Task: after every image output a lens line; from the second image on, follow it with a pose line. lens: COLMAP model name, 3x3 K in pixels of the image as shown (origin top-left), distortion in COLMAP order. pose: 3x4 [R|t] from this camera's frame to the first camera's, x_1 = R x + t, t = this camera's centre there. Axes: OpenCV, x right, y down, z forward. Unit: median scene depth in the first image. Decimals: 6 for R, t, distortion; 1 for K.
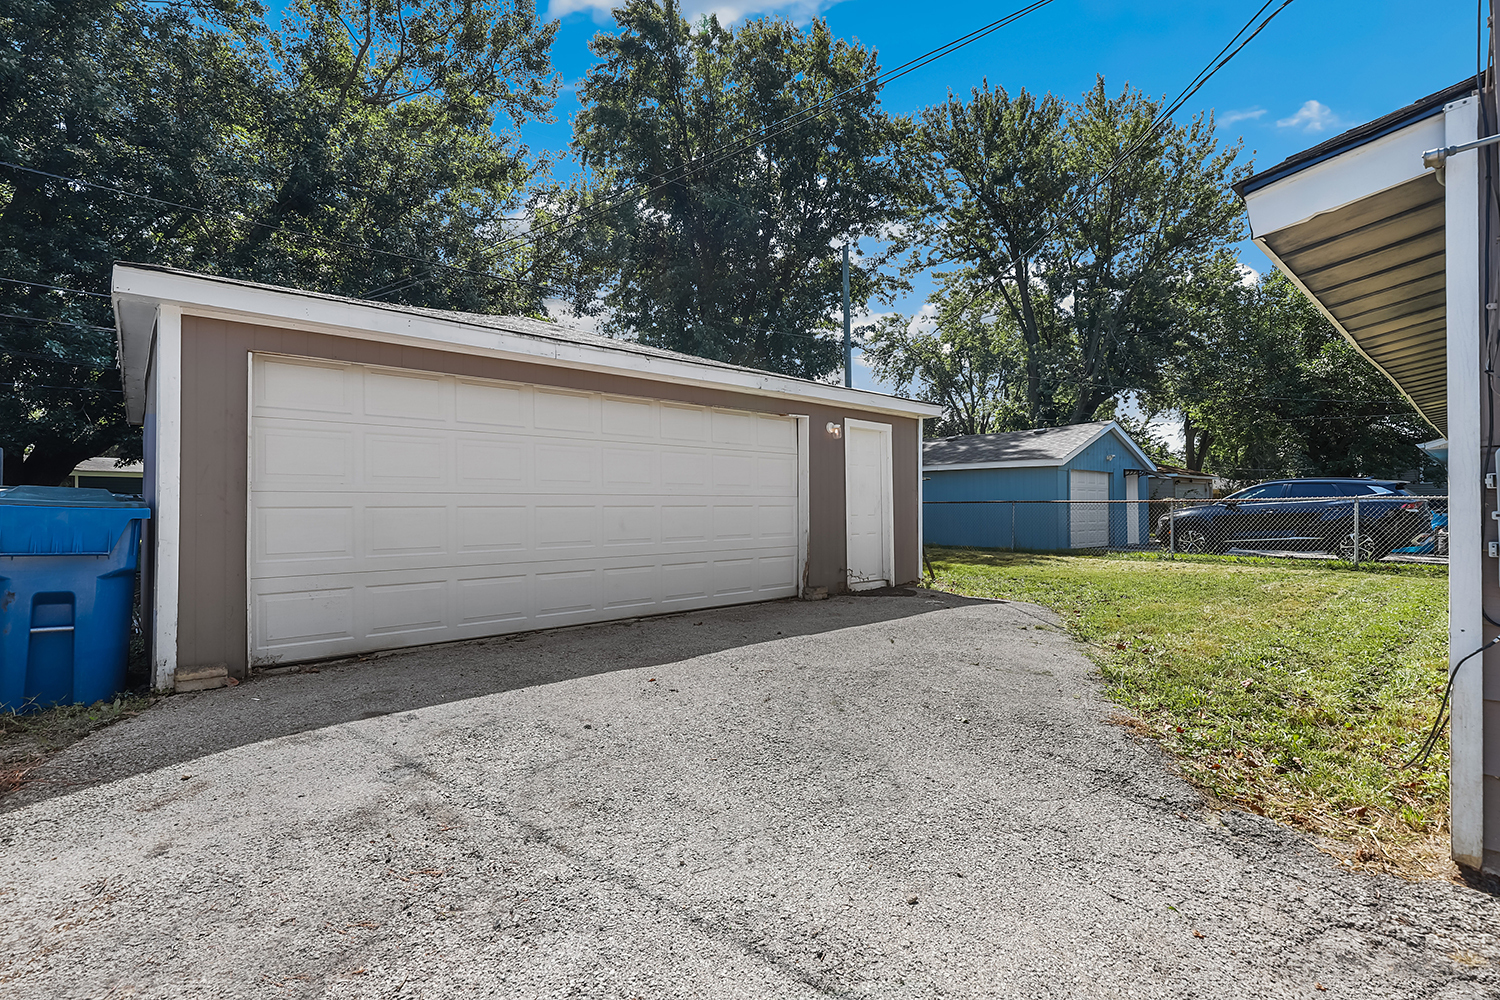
lens RADIAL K [[696.5, 0, 771.5], [0, 696.5, 506.9], [0, 0, 1]] dist [-0.000391, -0.000003]
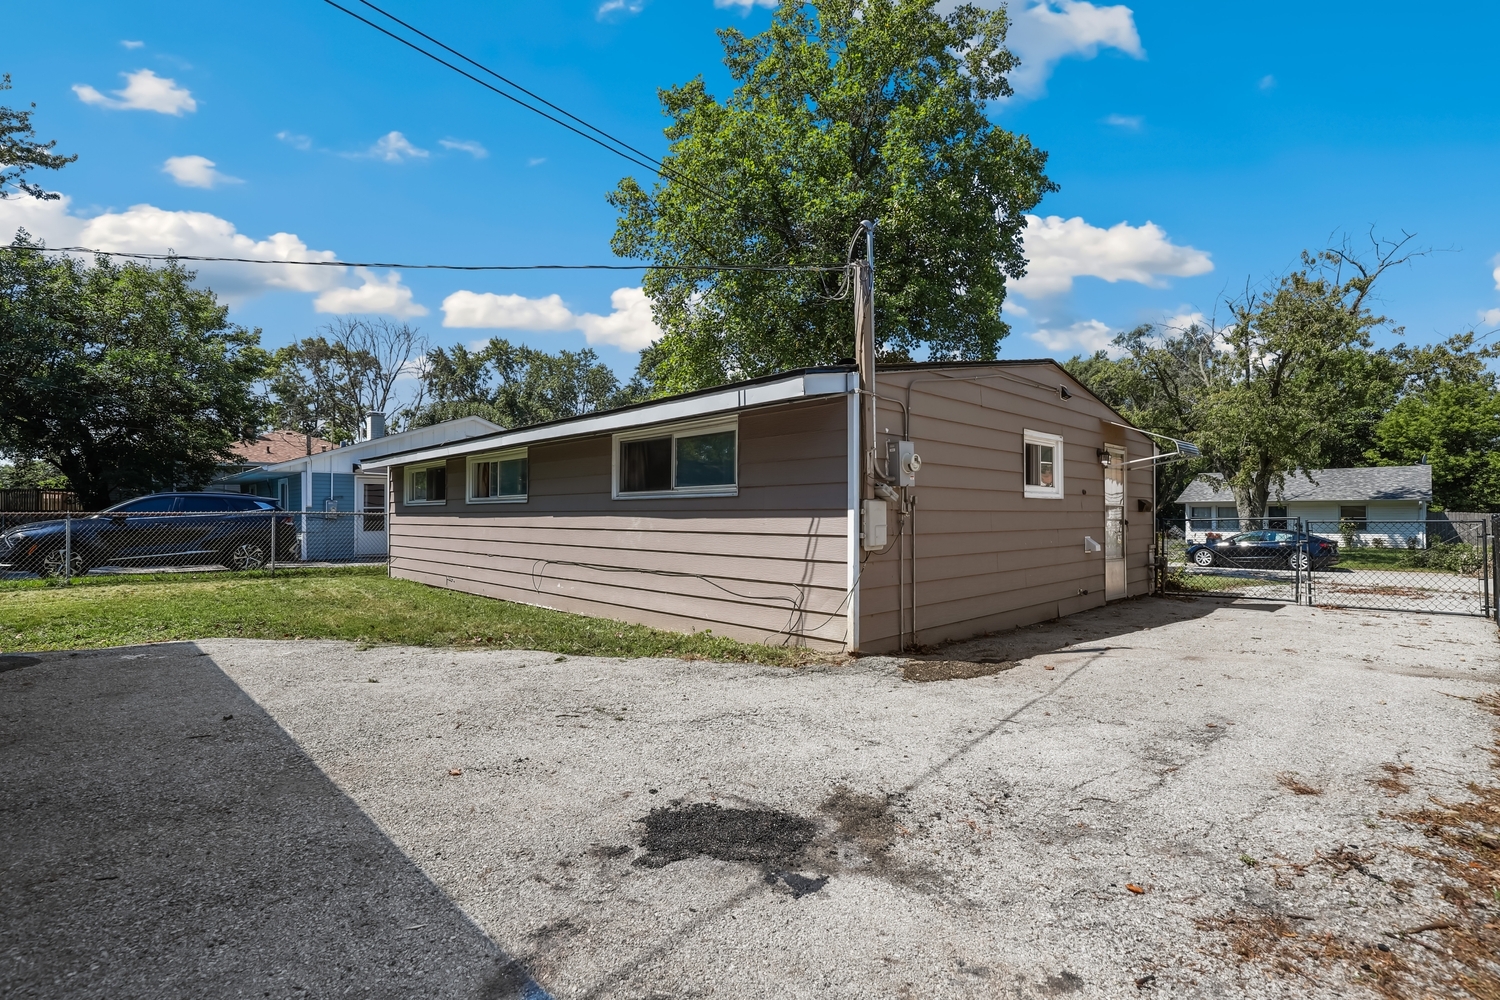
lens RADIAL K [[696.5, 0, 771.5], [0, 696.5, 506.9], [0, 0, 1]] dist [-0.000391, -0.000003]
pose [[-0.044096, 0.024321, 0.998731, -1.021607], [-0.004348, 0.999689, -0.024536, 0.006251], [-0.999018, -0.005424, -0.043976, 0.851906]]
